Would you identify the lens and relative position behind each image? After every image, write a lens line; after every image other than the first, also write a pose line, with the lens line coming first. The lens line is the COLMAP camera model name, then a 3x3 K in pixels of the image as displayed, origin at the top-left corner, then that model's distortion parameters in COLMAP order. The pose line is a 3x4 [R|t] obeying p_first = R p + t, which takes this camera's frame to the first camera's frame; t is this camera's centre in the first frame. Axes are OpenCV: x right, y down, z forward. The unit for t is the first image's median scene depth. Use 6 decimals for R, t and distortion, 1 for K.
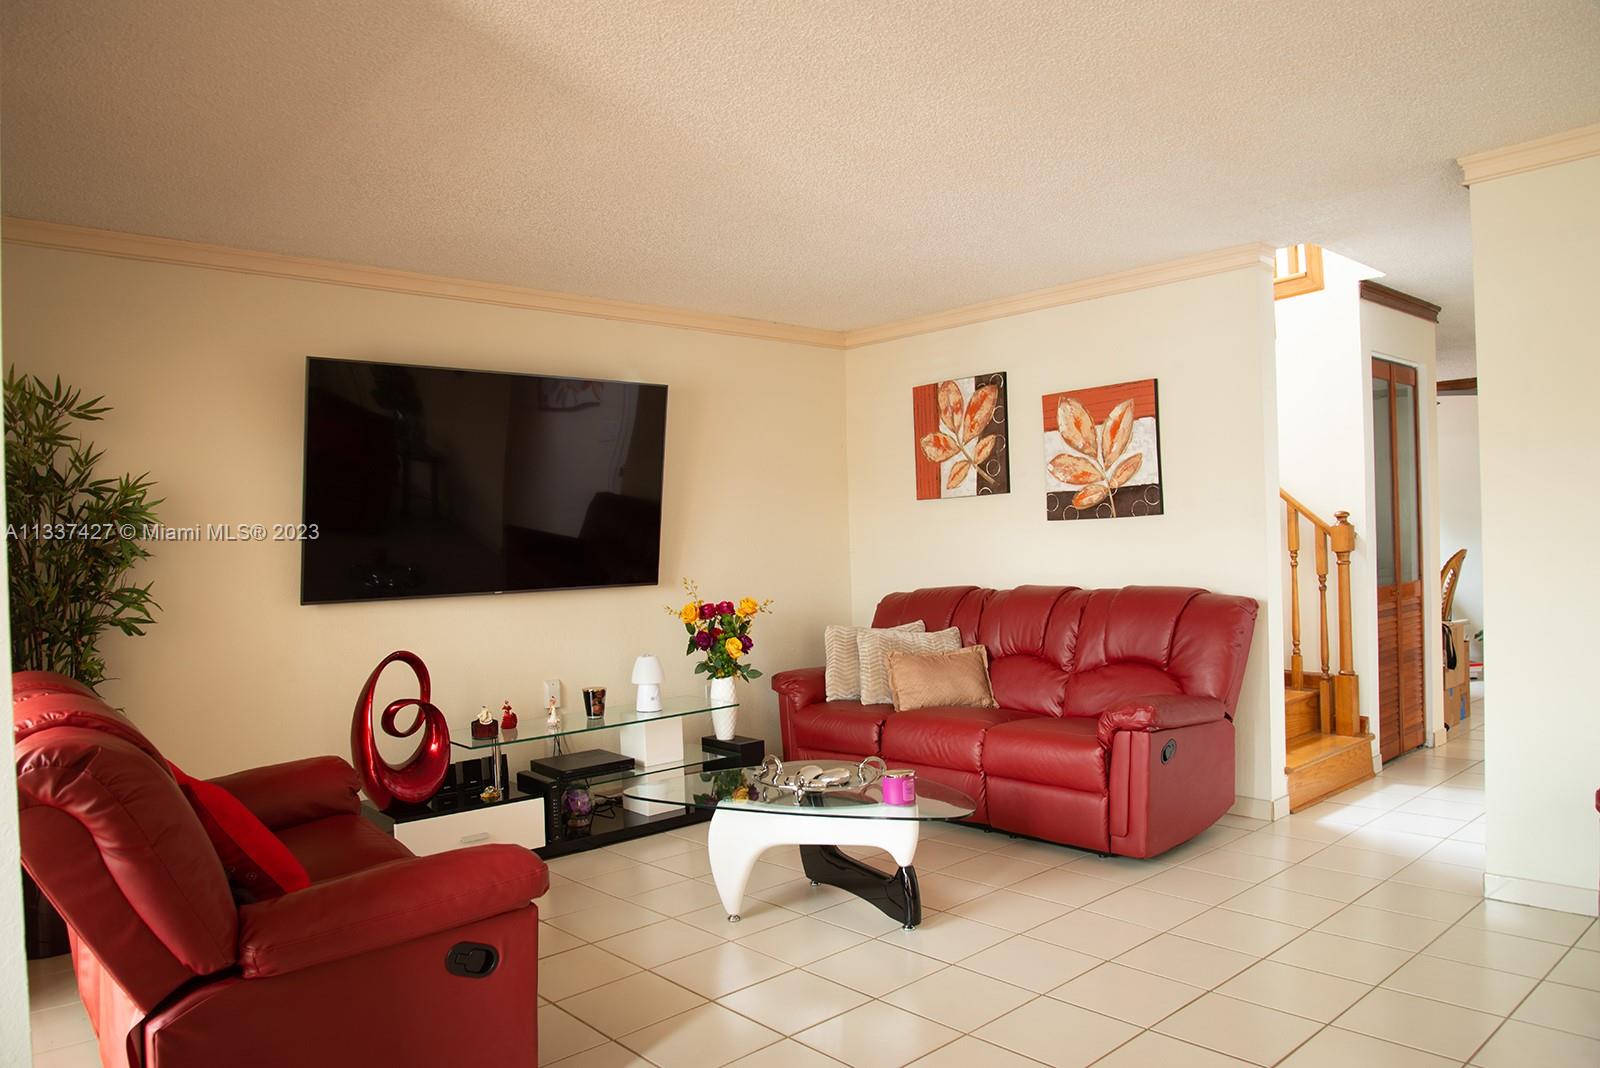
lens RADIAL K [[1114.4, 0, 798.3], [0, 1114.4, 527.5], [0, 0, 1]] dist [-0.078299, 0.033414]
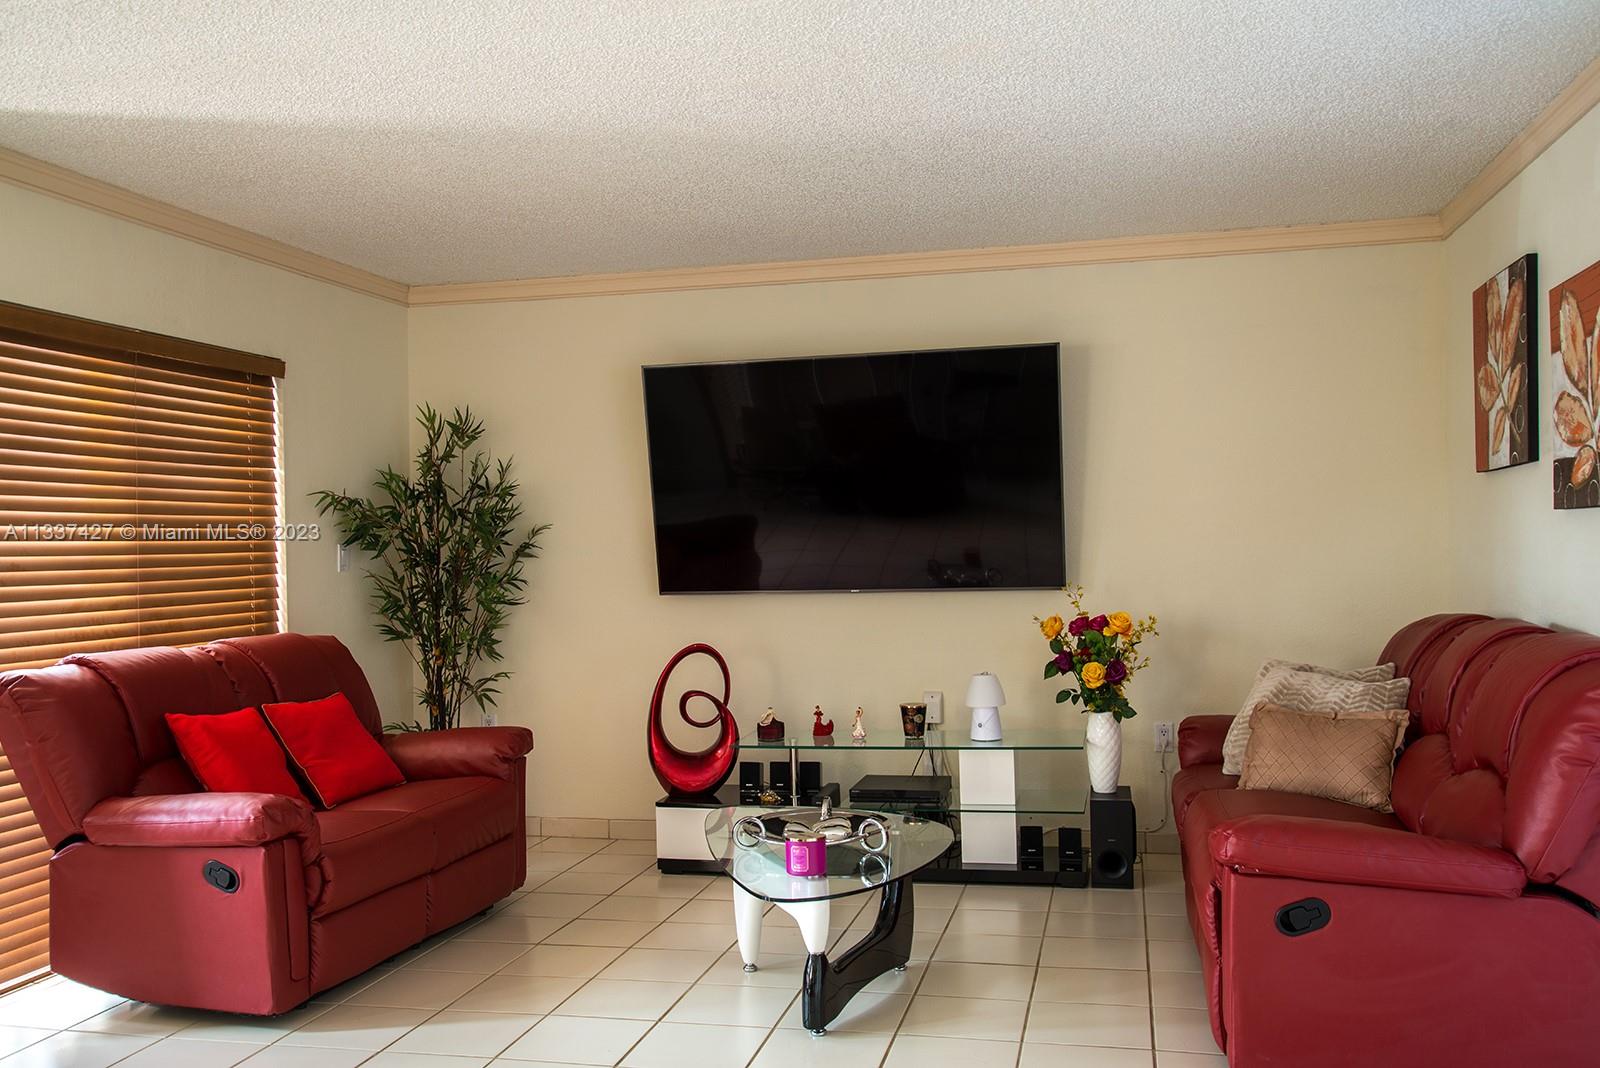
lens RADIAL K [[1374.0, 0, 800.6], [0, 1374.0, 538.5], [0, 0, 1]] dist [0.012079, 0.001820]
pose [[0.559579, 0.015061, -0.828640, 0.649648], [0.013244, 0.999545, 0.027111, -0.017034], [0.828671, -0.026145, 0.559125, 0.307090]]
